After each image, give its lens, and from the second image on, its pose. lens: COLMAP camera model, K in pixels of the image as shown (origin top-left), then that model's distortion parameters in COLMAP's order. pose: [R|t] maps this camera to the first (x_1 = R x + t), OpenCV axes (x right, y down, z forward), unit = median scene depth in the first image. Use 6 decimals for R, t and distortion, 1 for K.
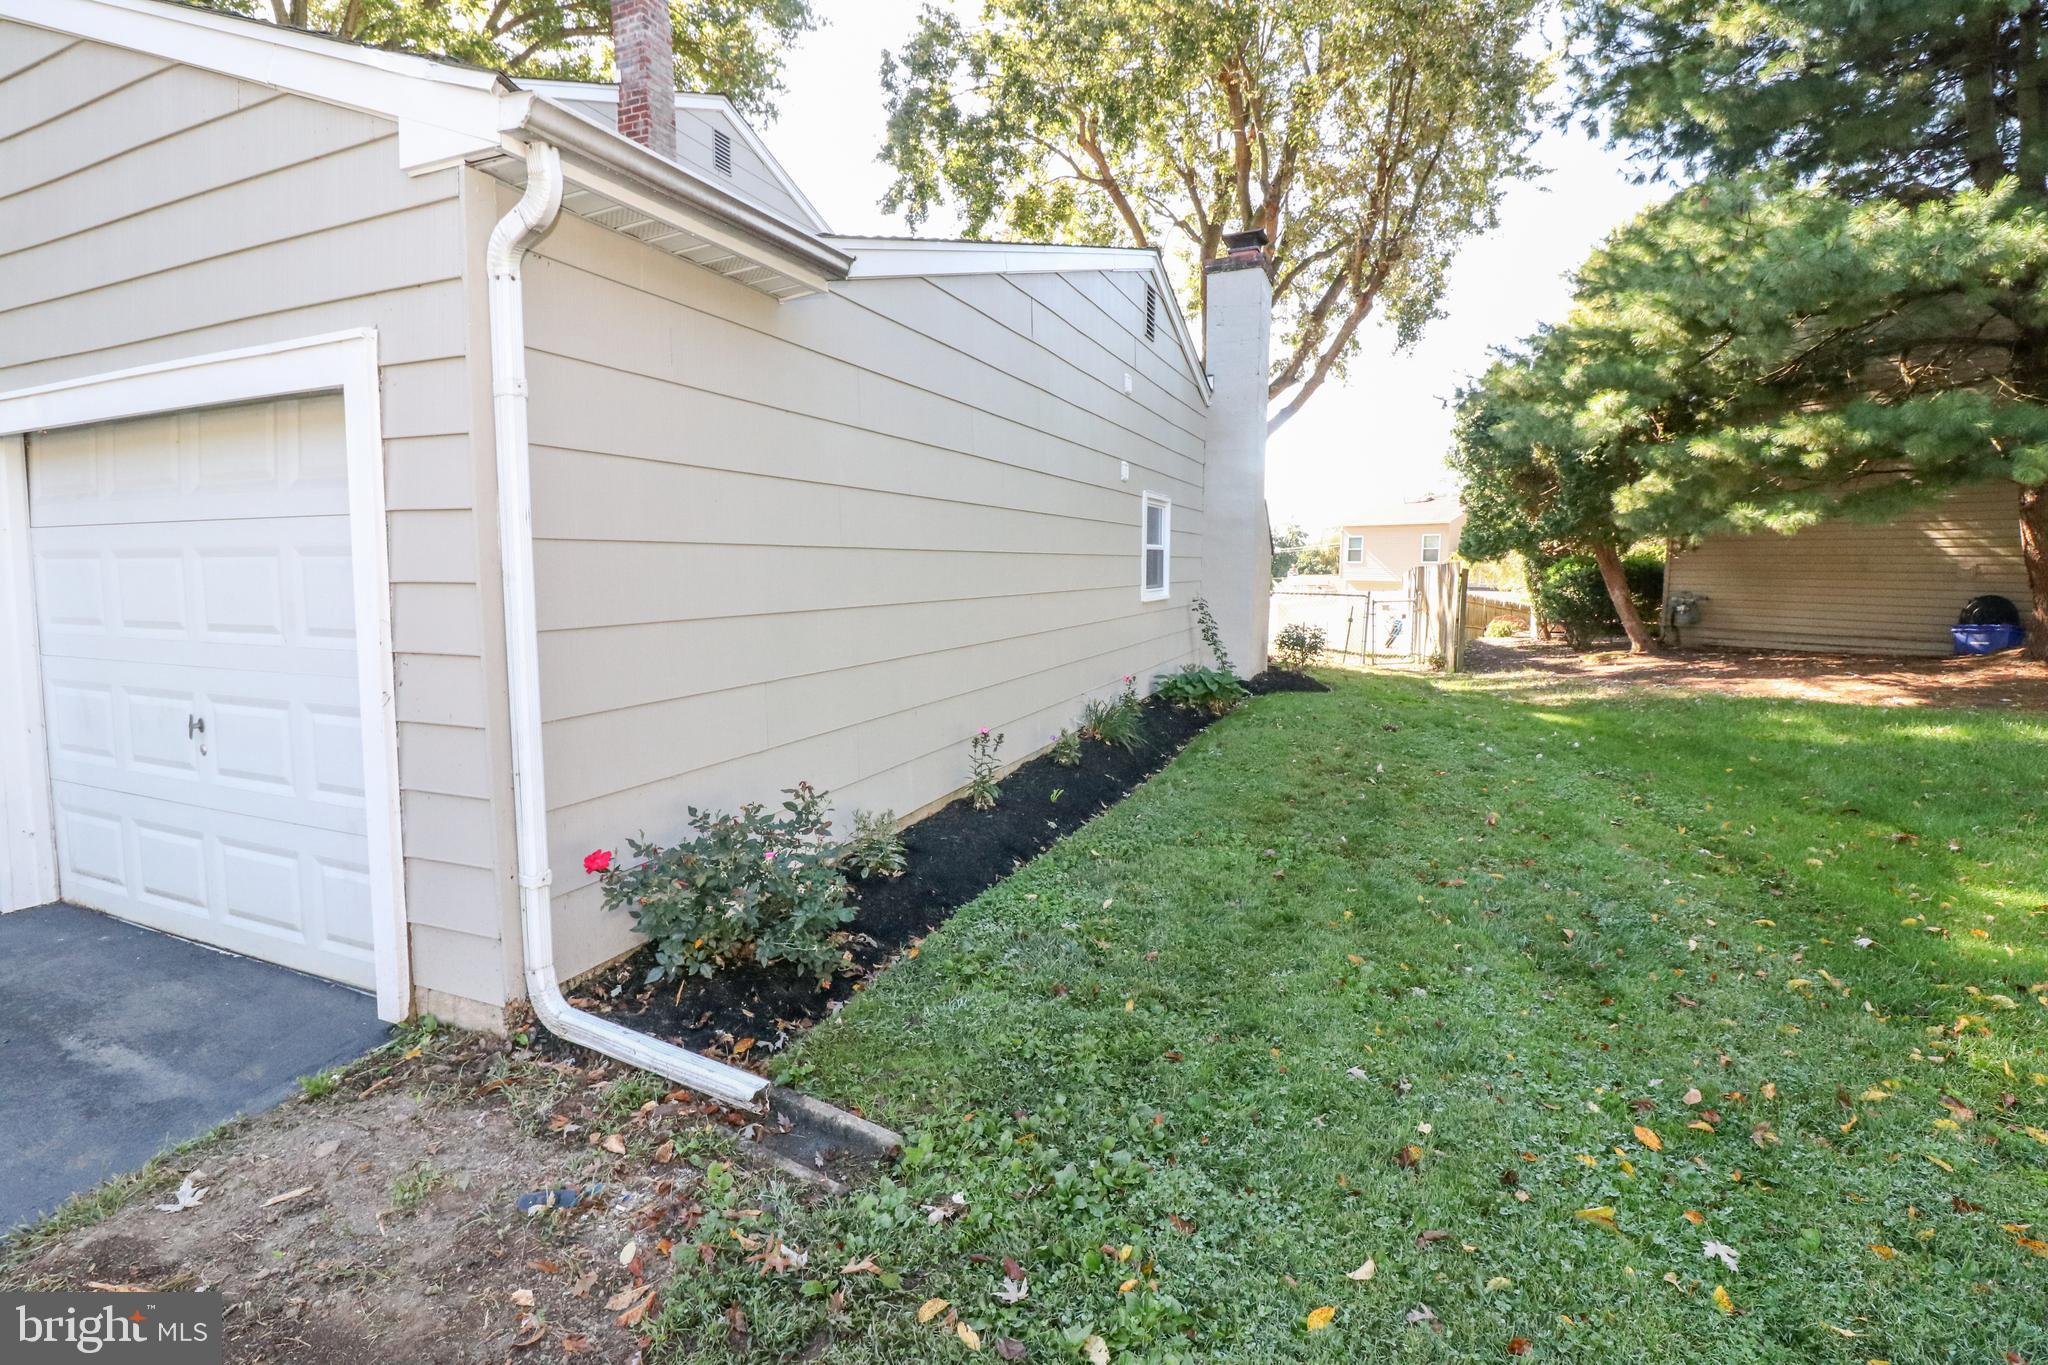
lens RADIAL K [[956.2, 0, 1020.4], [0, 956.2, 687.7], [0, 0, 1]] dist [-0.009003, -0.006741]
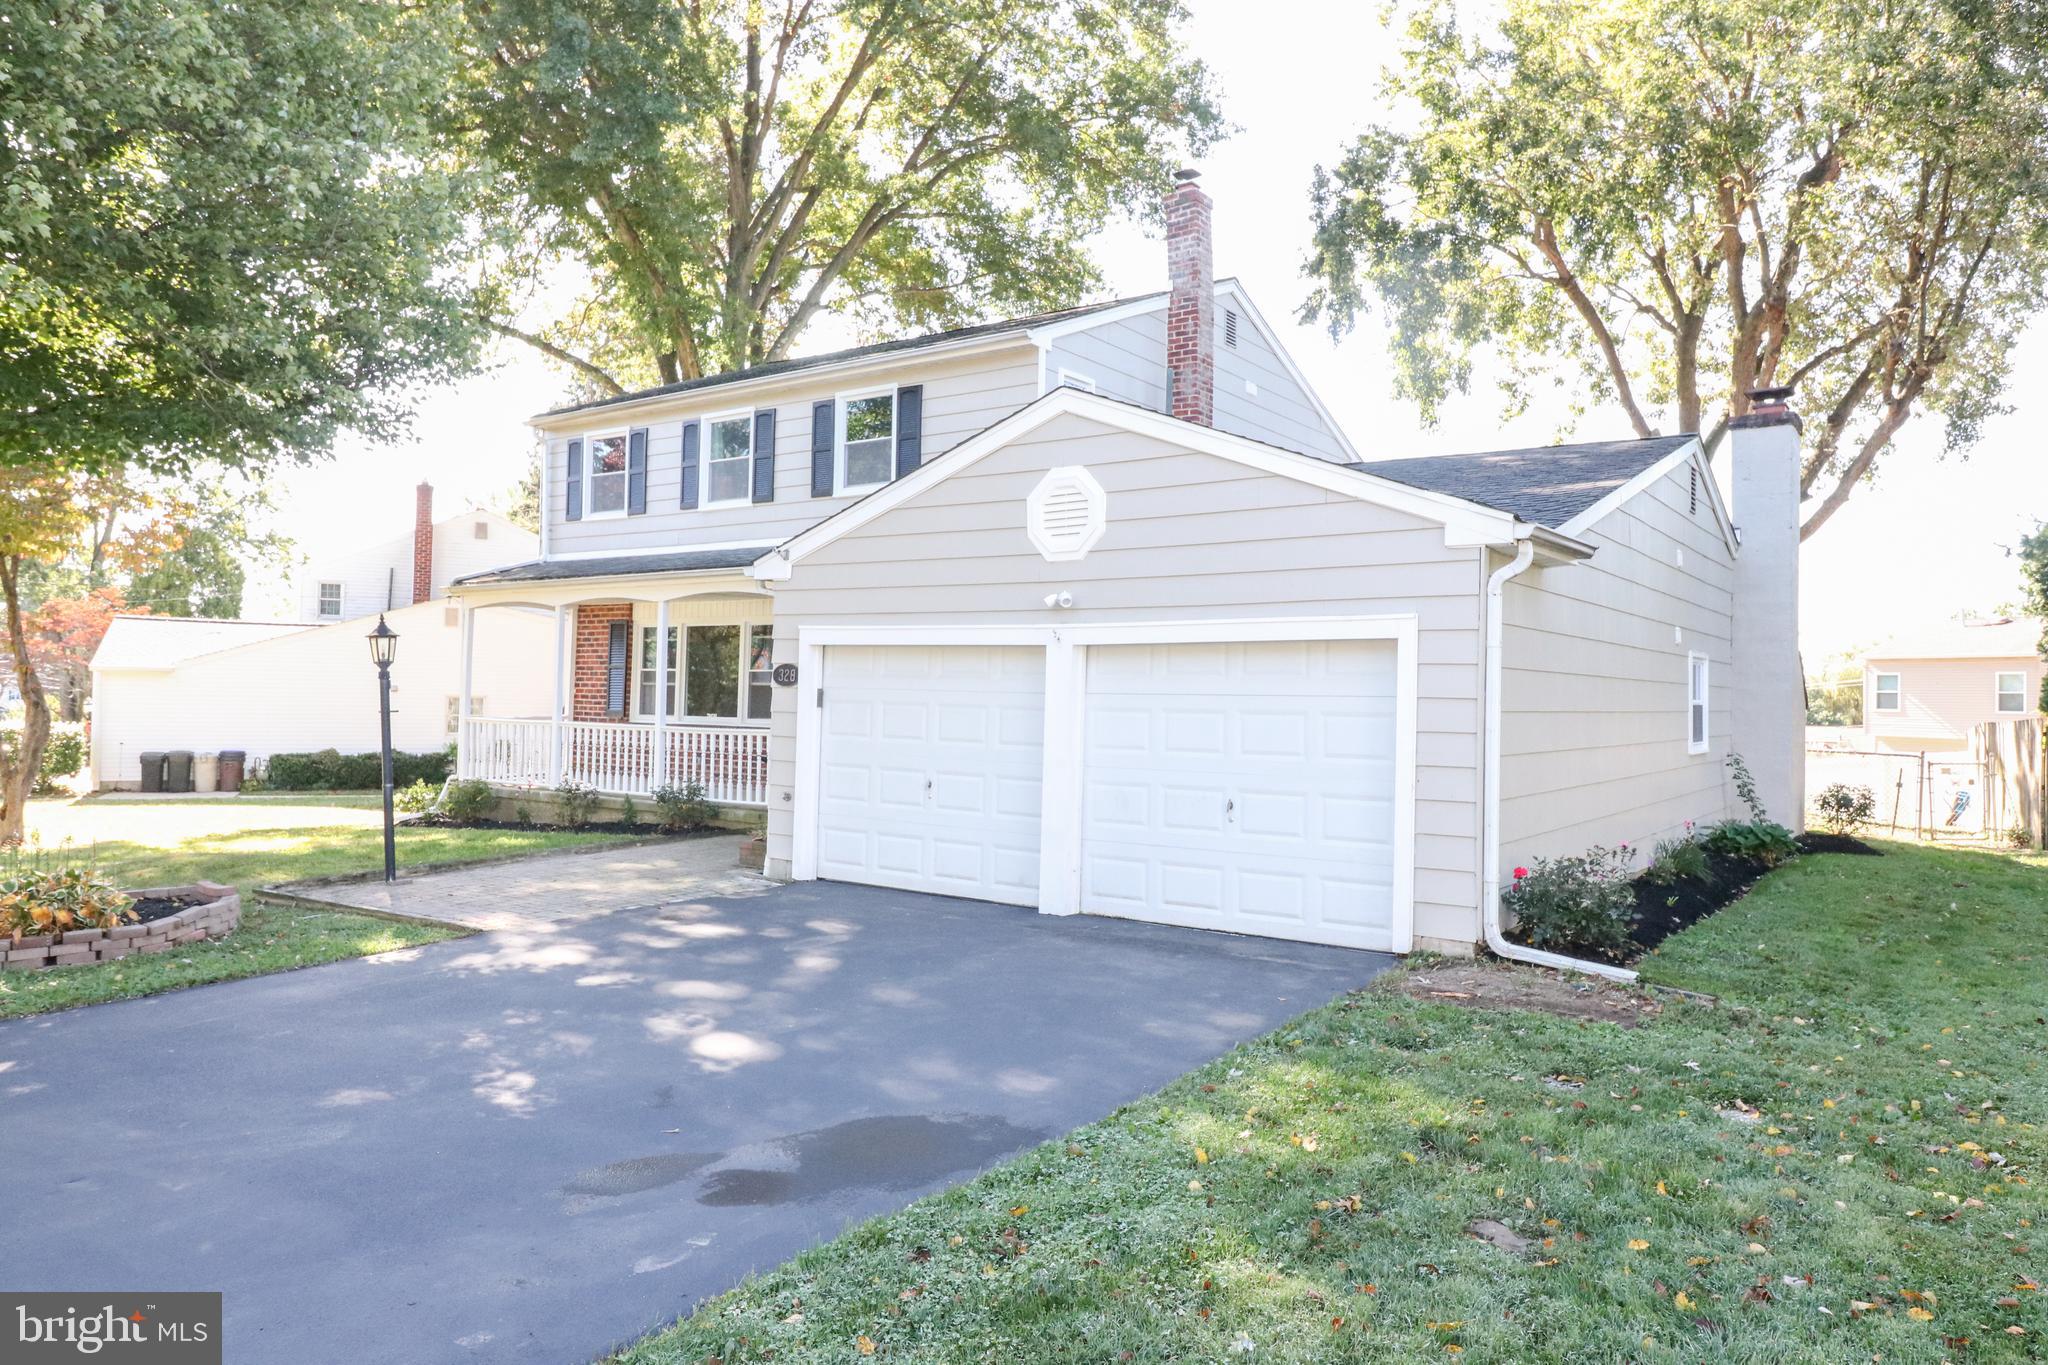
lens RADIAL K [[1381.9, 0, 1010.4], [0, 1381.9, 672.3], [0, 0, 1]] dist [-0.003039, -0.001769]
pose [[0.973966, 0.009975, -0.226473, -0.132895], [-0.043309, 0.988818, -0.142702, 0.036081], [0.222517, 0.148795, 0.963507, -0.333467]]
